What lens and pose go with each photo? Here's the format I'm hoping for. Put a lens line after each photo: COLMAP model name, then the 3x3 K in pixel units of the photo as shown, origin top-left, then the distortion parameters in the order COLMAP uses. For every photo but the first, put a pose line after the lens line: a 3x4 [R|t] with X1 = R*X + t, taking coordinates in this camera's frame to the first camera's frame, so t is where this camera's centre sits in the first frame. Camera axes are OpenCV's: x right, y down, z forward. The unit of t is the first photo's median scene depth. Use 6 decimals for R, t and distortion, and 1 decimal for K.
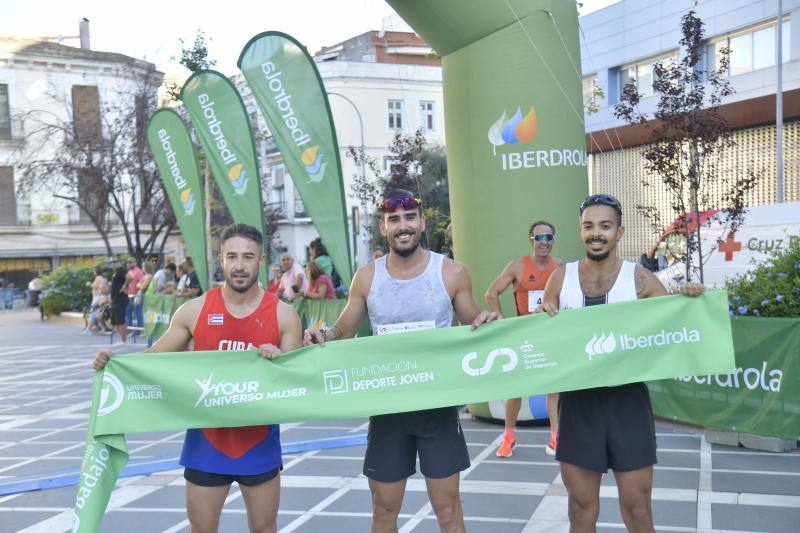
lens RADIAL K [[1086.8, 0, 401.0], [0, 1086.8, 275.2], [0, 0, 1]] dist [0.248285, 0.000000]
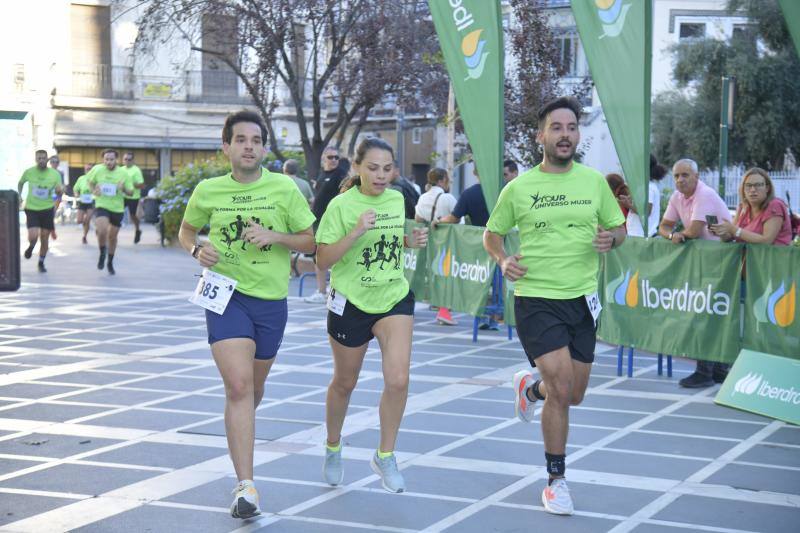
lens RADIAL K [[1511.0, 0, 386.4], [0, 1511.0, 281.9], [0, 0, 1]] dist [0.499111, 0.000000]
pose [[0.990855, 0.061920, -0.119885, -0.090312], [-0.055350, 0.996817, 0.057379, 0.003680], [0.123056, -0.050218, 0.991128, 0.146466]]
